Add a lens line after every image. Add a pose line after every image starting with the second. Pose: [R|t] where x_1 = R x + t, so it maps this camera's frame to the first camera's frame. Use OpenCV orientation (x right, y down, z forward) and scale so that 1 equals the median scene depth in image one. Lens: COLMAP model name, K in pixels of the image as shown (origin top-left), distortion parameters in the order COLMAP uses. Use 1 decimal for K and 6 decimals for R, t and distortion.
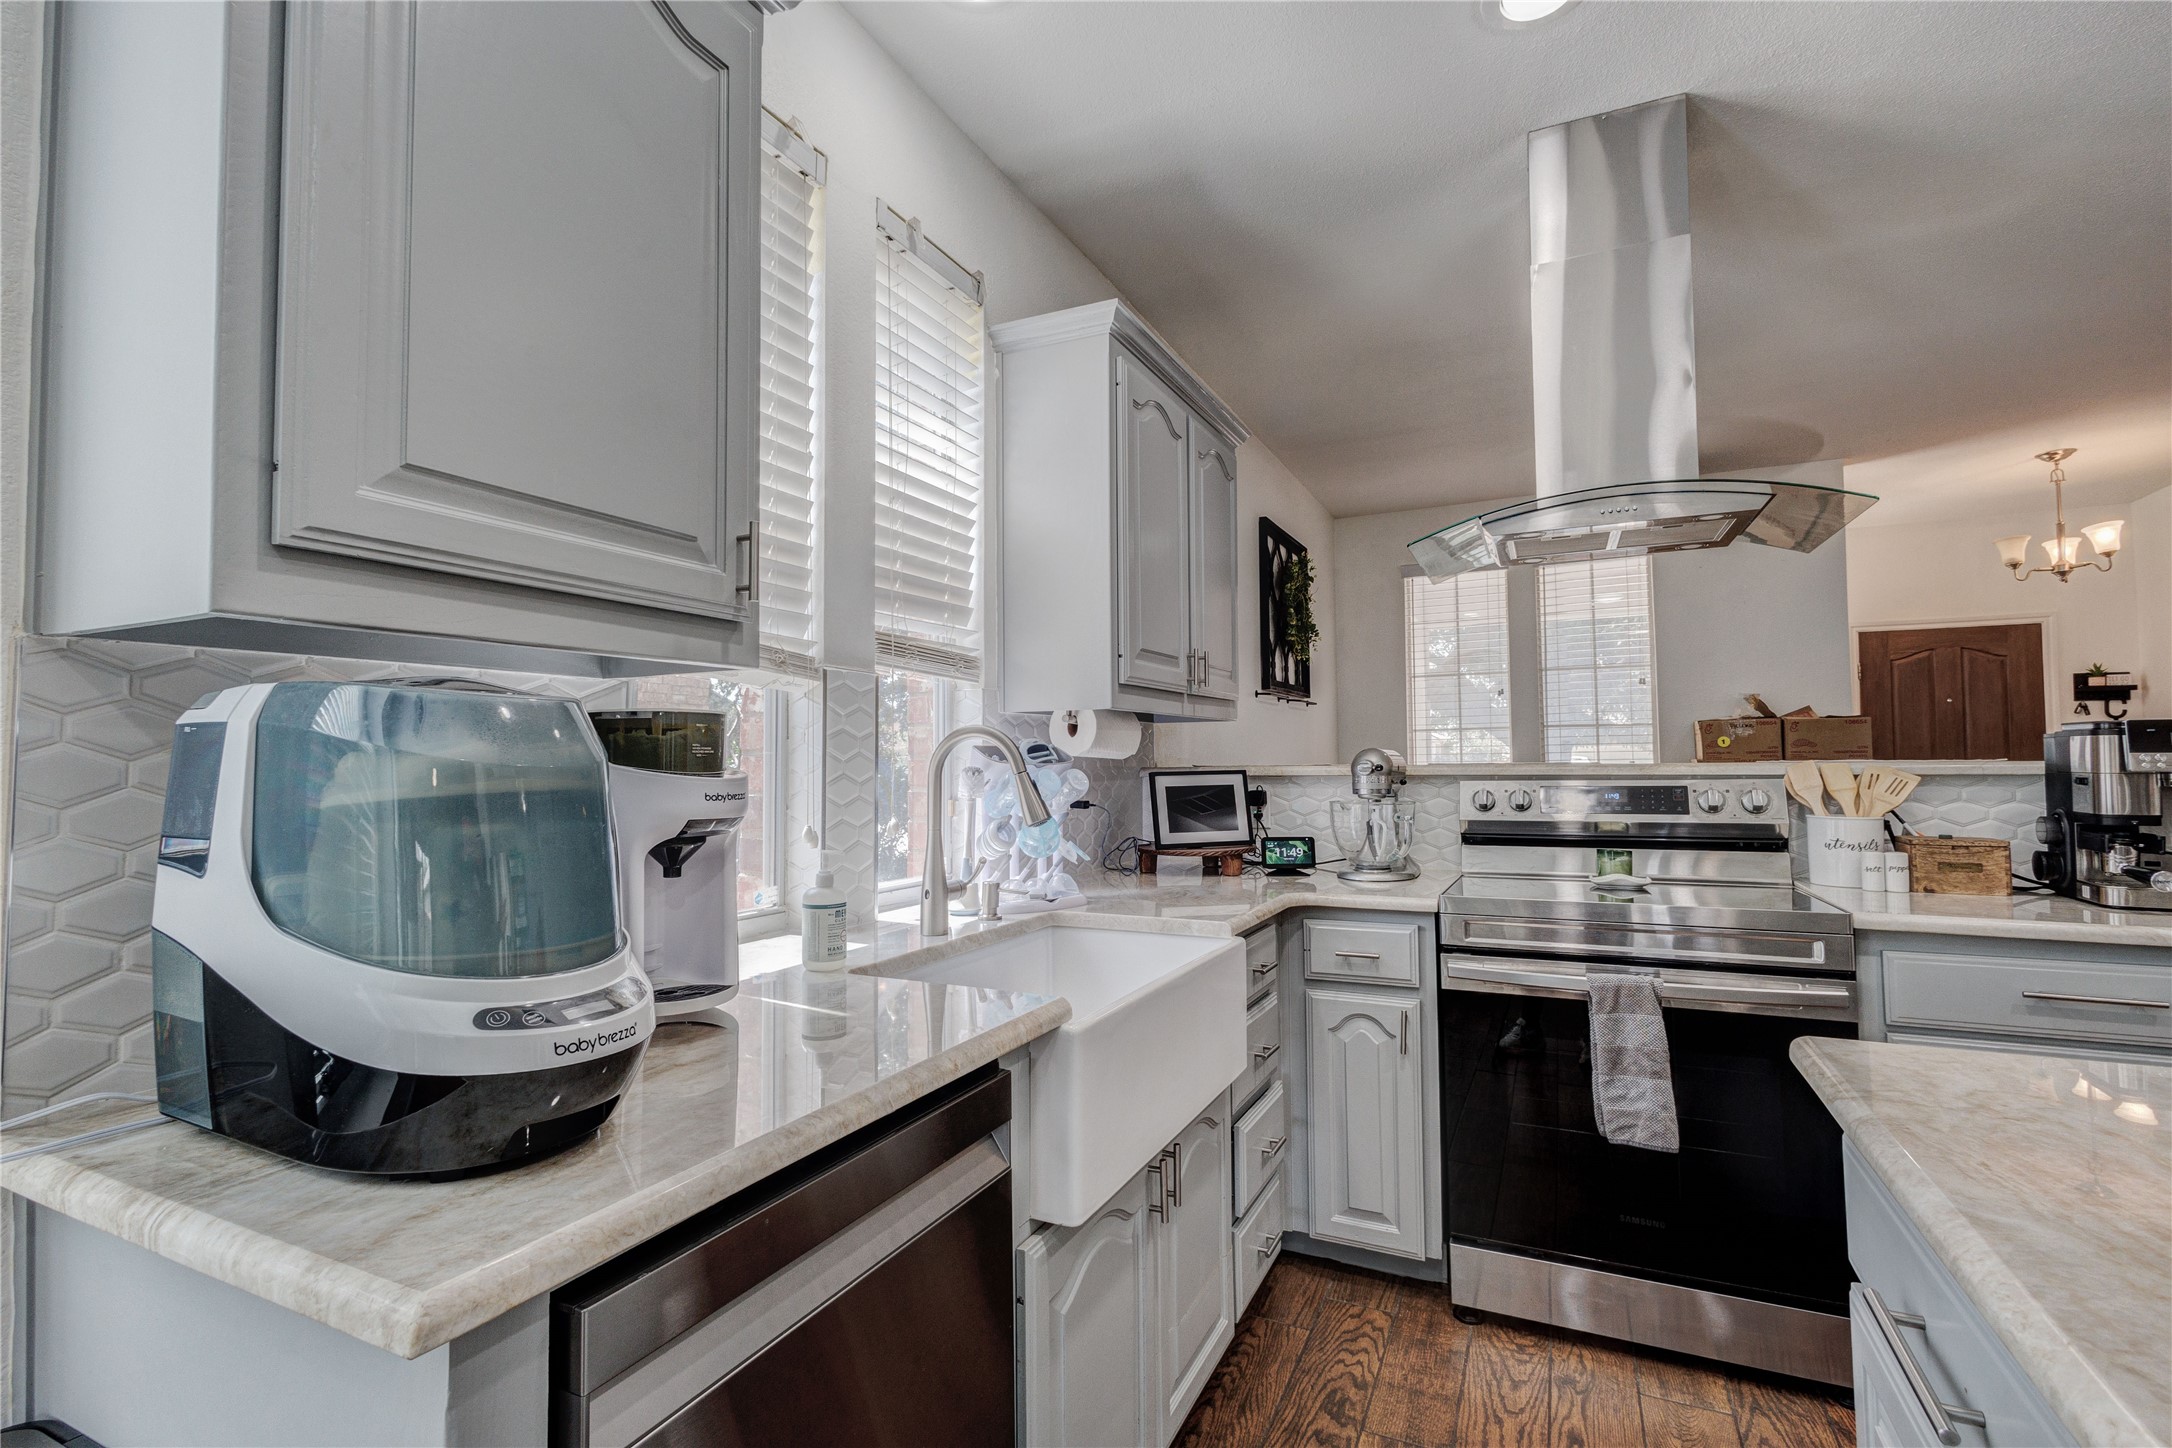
lens RADIAL K [[990.8, 0, 1084.9], [0, 990.8, 720.0], [0, 0, 1]] dist [0.001988, -0.000104]
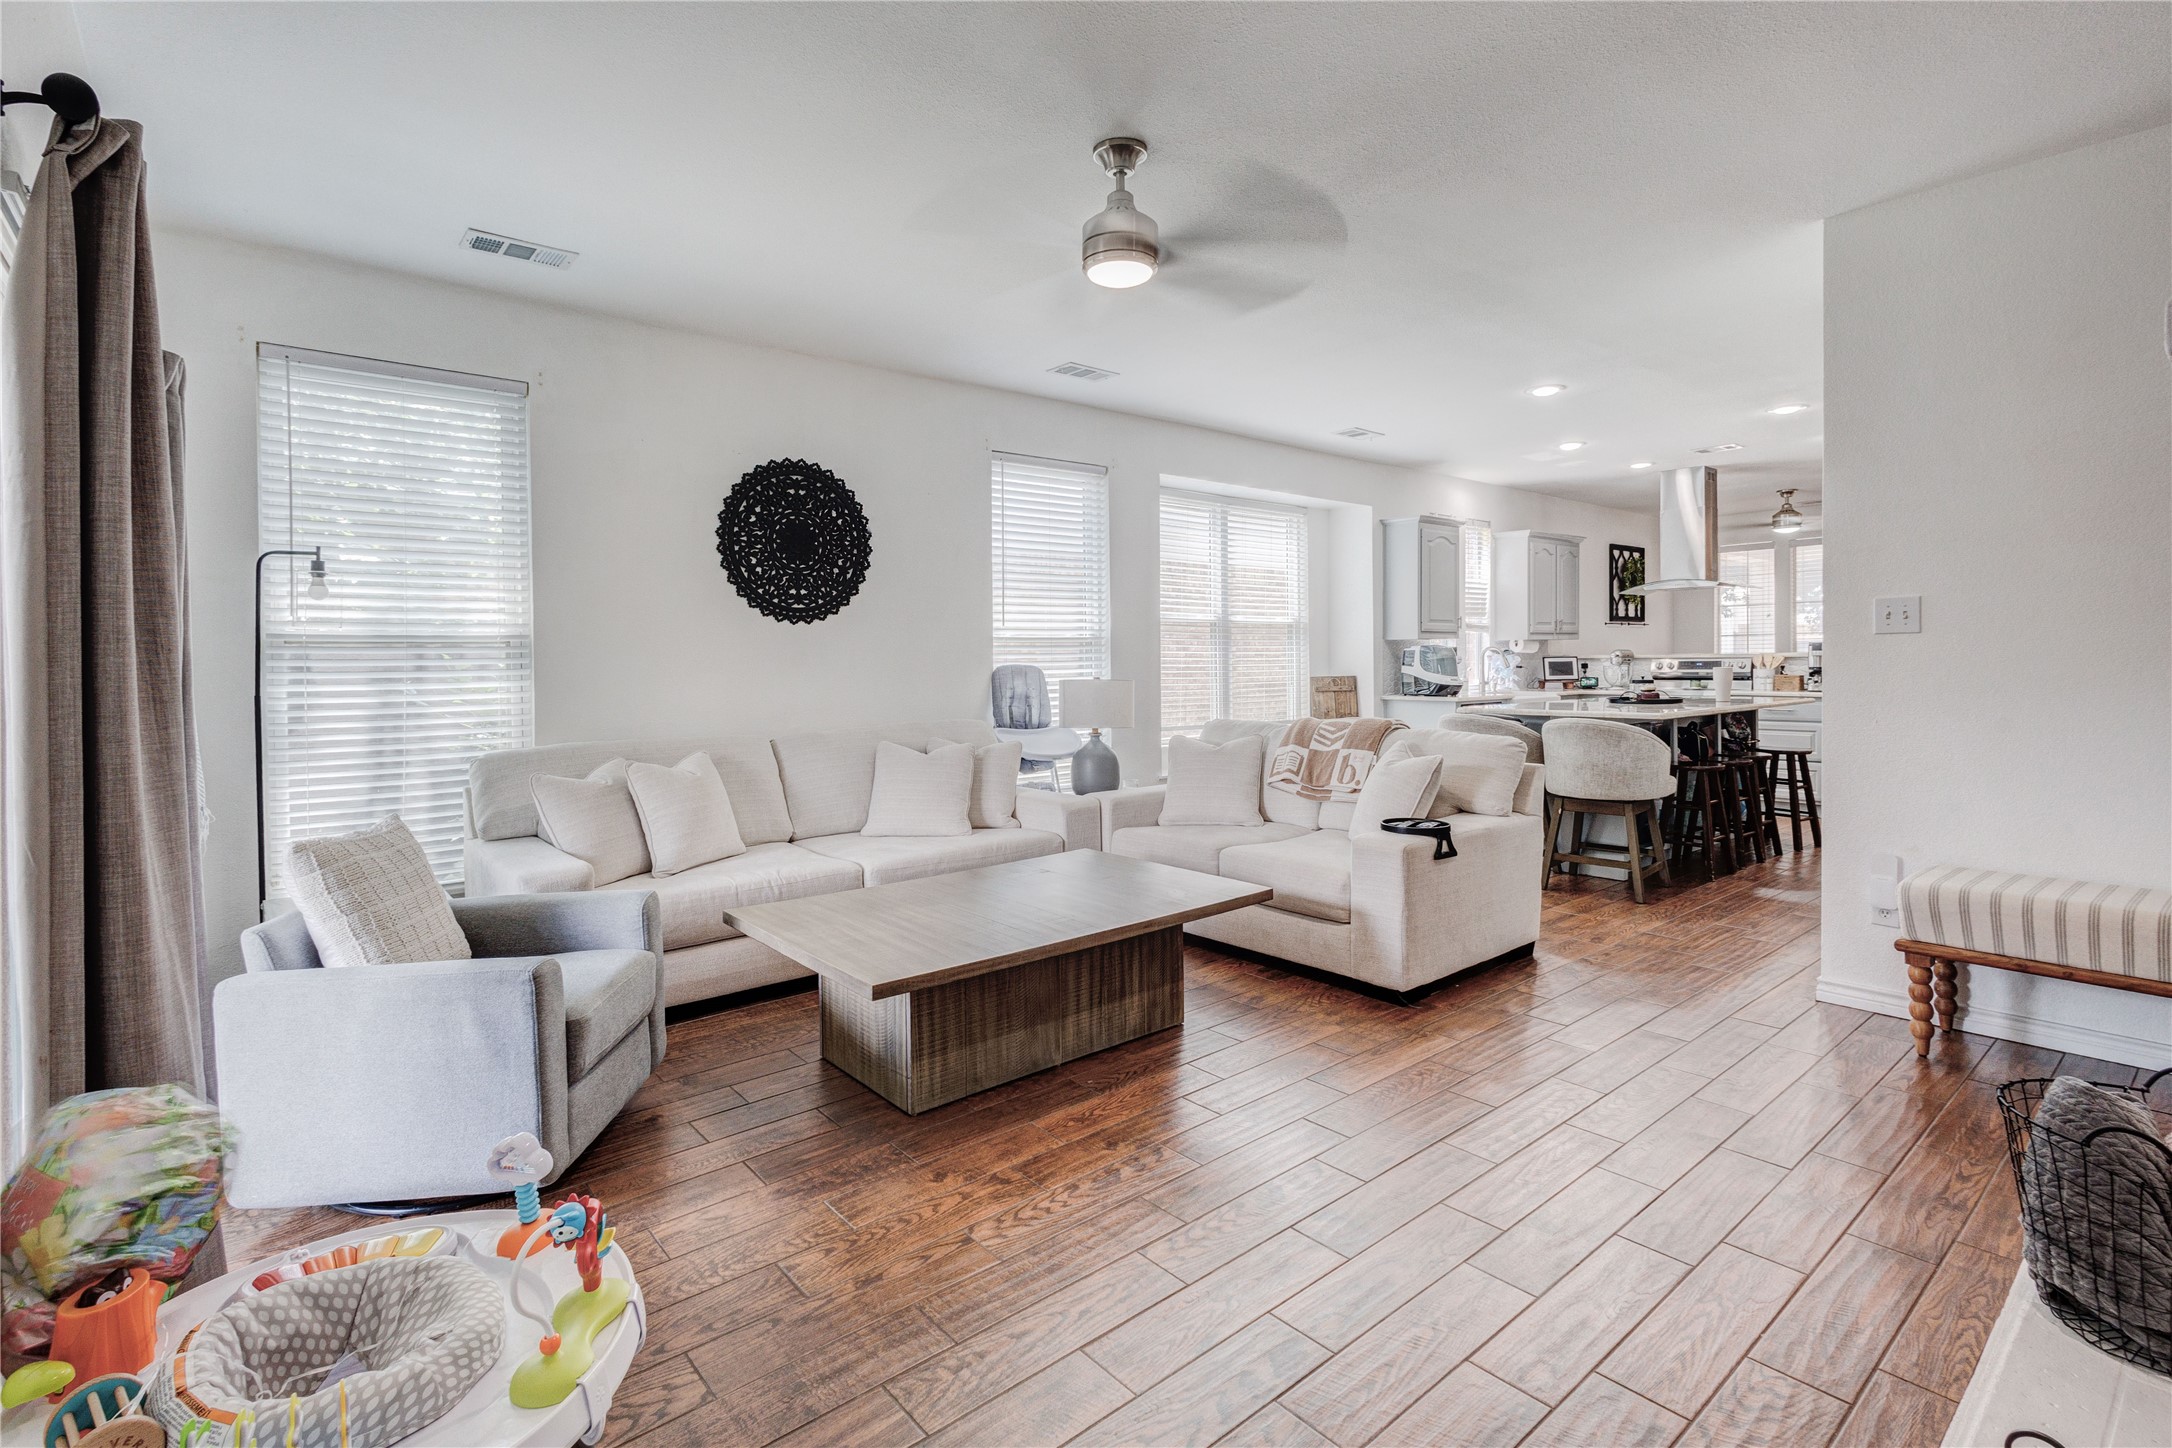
lens RADIAL K [[1022.8, 0, 1068.1], [0, 1022.8, 676.2], [0, 0, 1]] dist [-0.000429, -0.000012]
pose [[0.908759, 0.005106, -0.417291, 0.058851], [0.021675, 0.997998, 0.059416, -0.134859], [0.416759, -0.063040, 0.906829, -3.101593]]
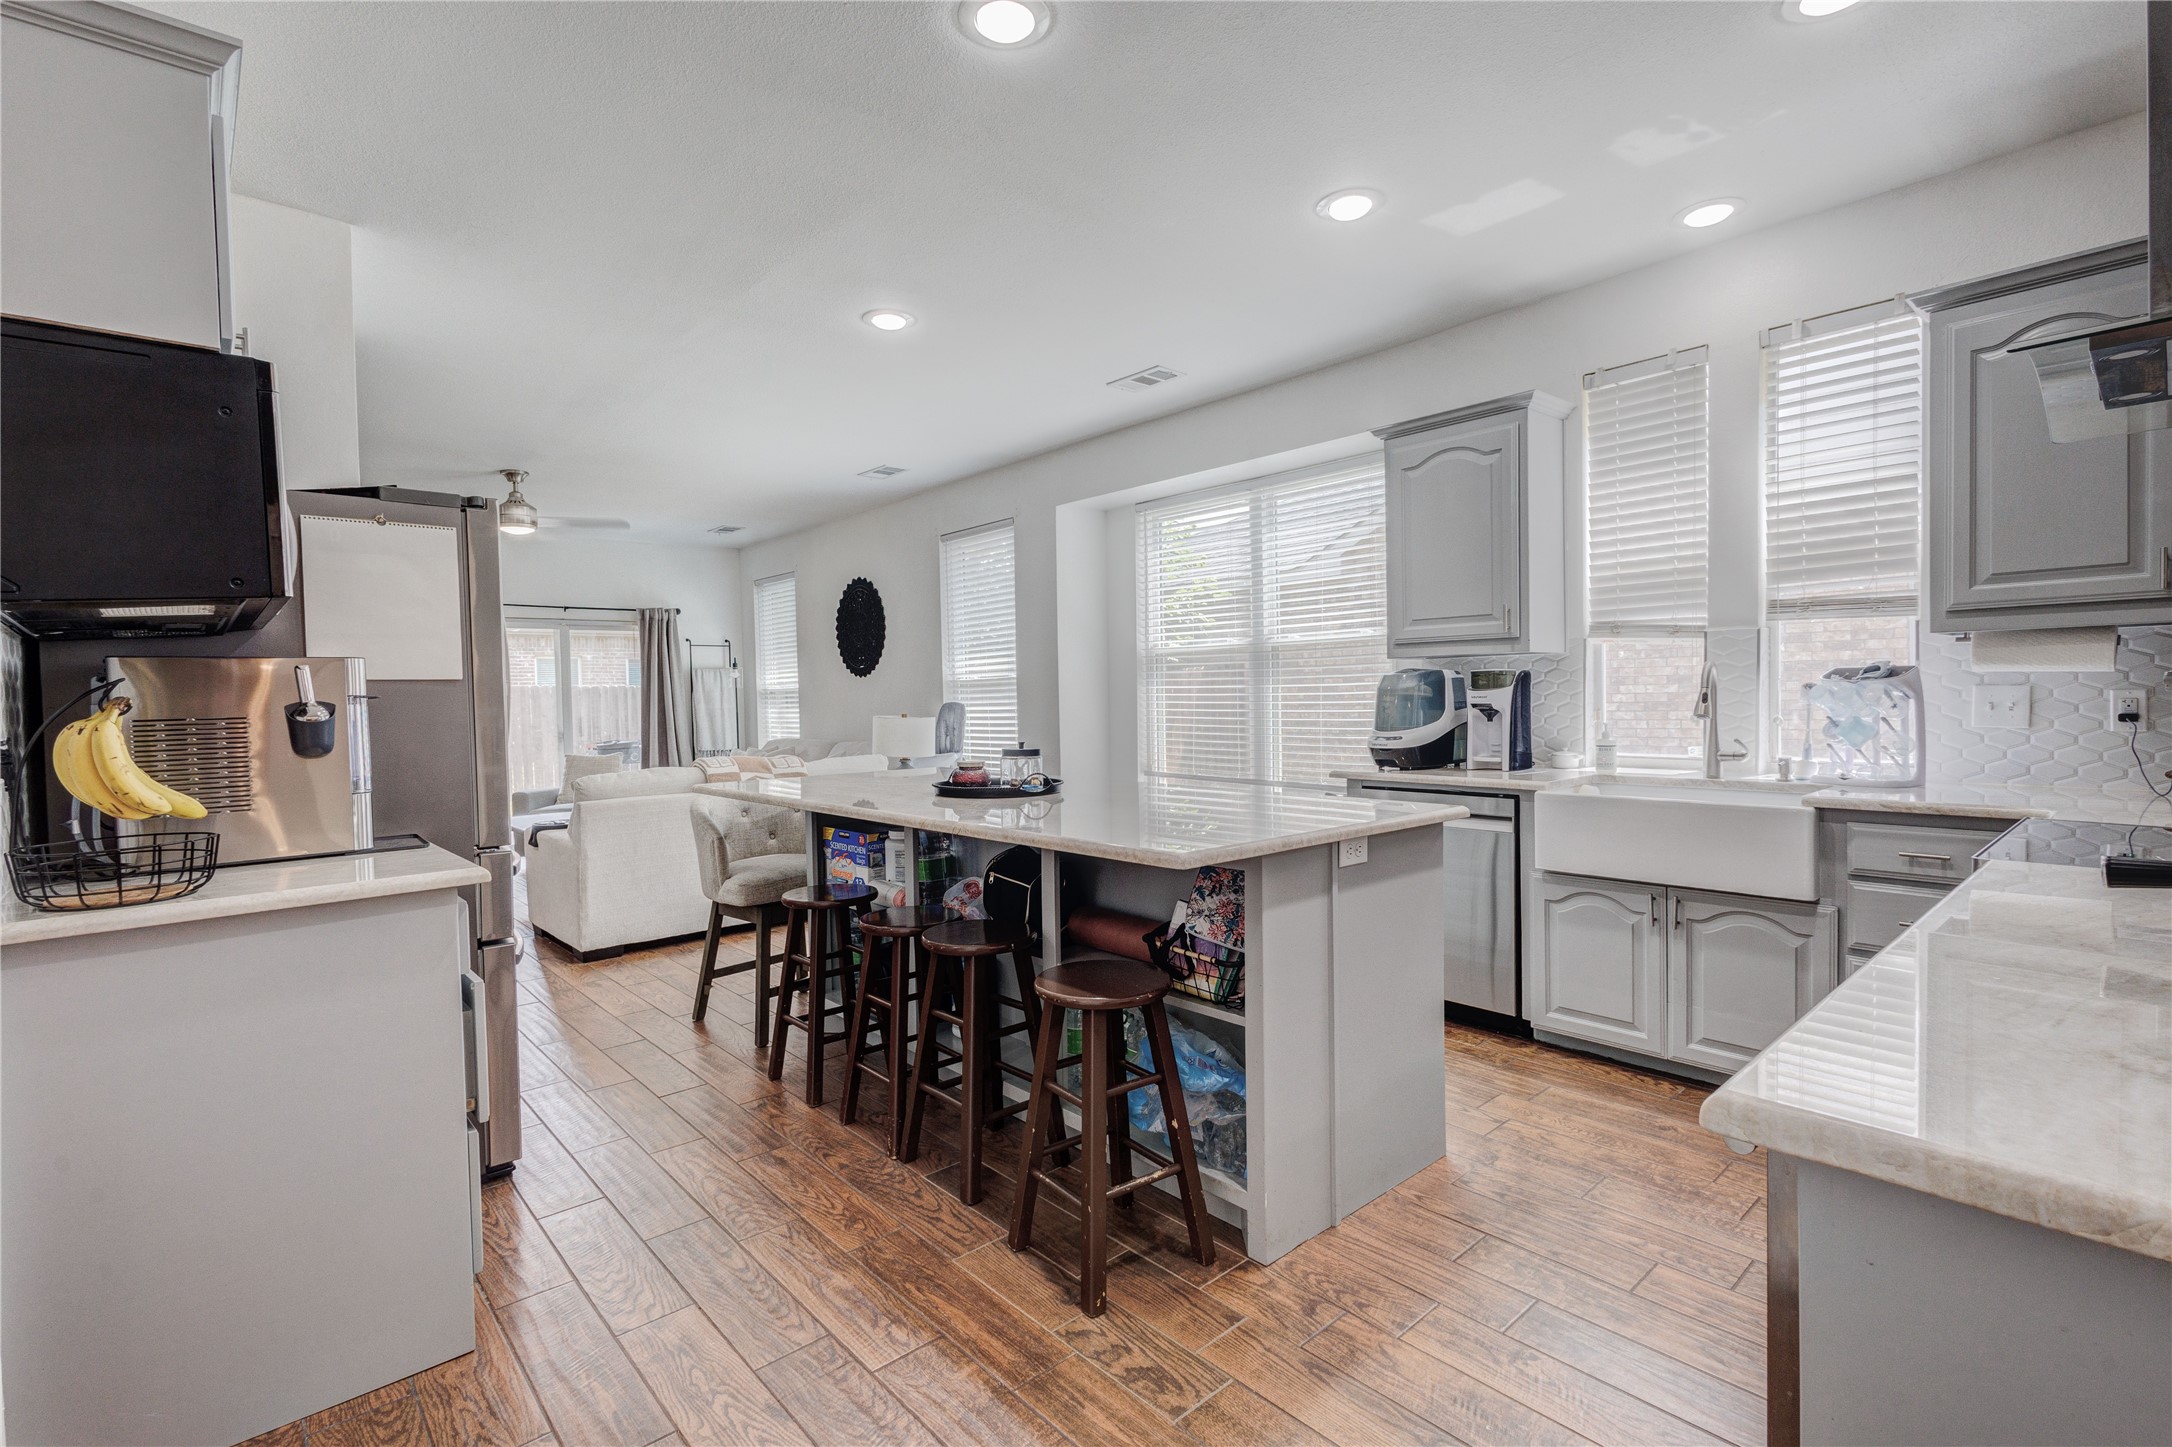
lens RADIAL K [[990.8, 0, 1084.9], [0, 990.8, 719.5], [0, 0, 1]] dist [0.001988, -0.000104]
pose [[-0.382024, 0.036084, -0.923448, 1.479482], [0.061737, 0.998002, 0.013457, 0.012745], [0.922088, -0.051870, -0.383488, 0.493255]]
